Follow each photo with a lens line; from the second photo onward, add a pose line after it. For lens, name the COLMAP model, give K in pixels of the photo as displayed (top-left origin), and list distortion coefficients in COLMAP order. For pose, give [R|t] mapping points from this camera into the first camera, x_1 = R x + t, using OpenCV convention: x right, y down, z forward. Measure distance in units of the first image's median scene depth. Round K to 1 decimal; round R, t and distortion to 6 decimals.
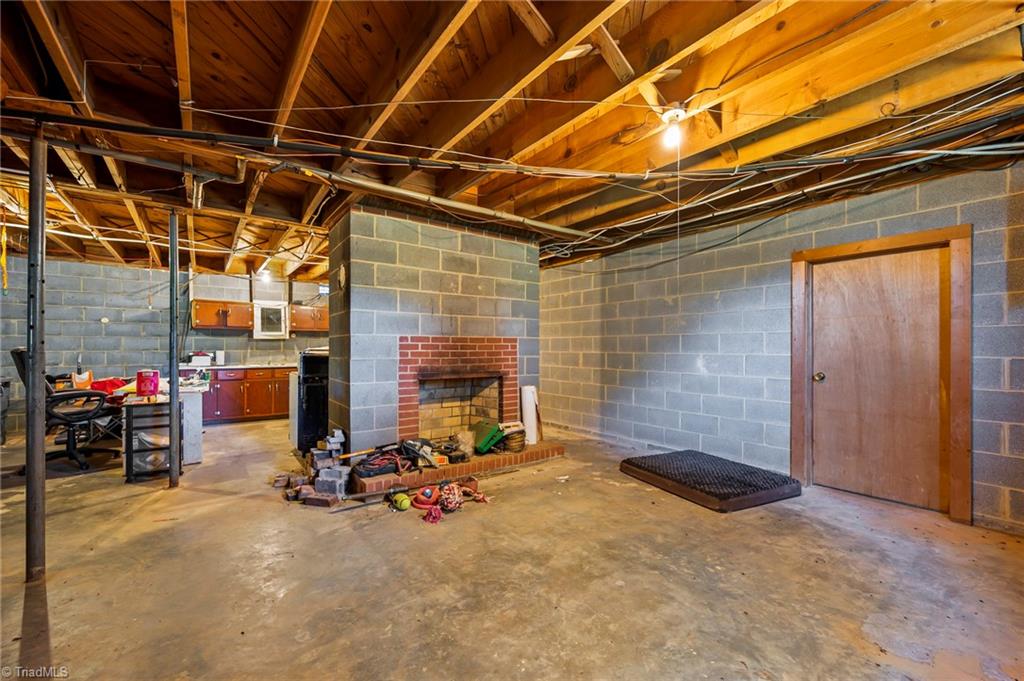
lens RADIAL K [[417.1, 0, 511.2], [0, 417.1, 338.2], [0, 0, 1]] dist [-0.000832, -0.000117]
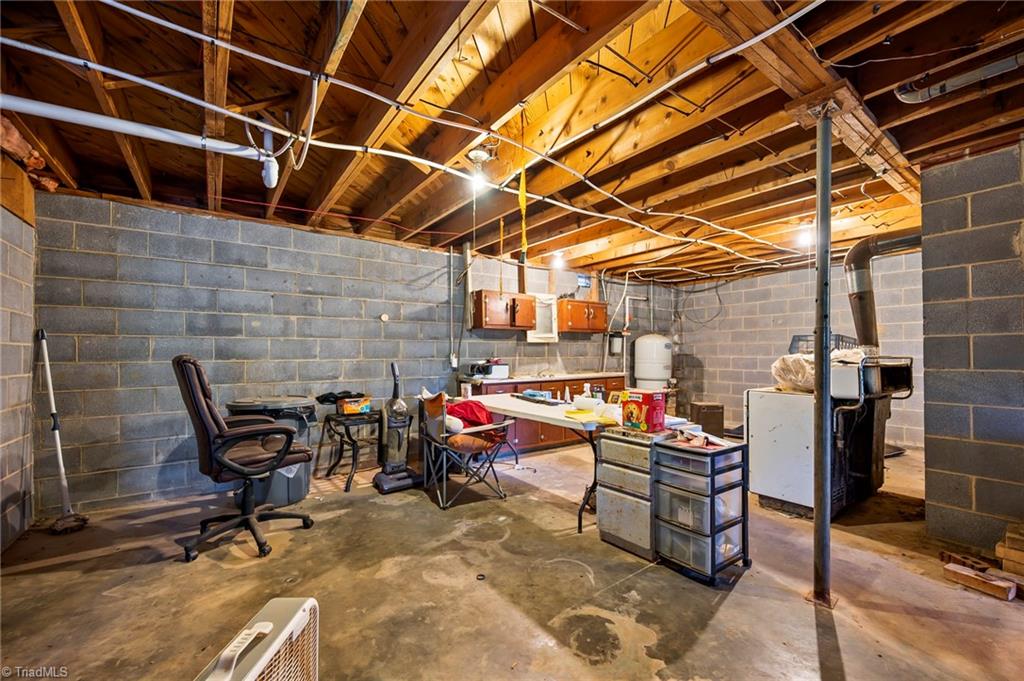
lens RADIAL K [[417.1, 0, 511.2], [0, 417.1, 338.2], [0, 0, 1]] dist [-0.000832, -0.000117]
pose [[0.999868, -0.006587, -0.014861, -0.715505], [0.006361, 0.999863, -0.015256, 0.006323], [0.014959, 0.015159, 0.999773, 0.254507]]
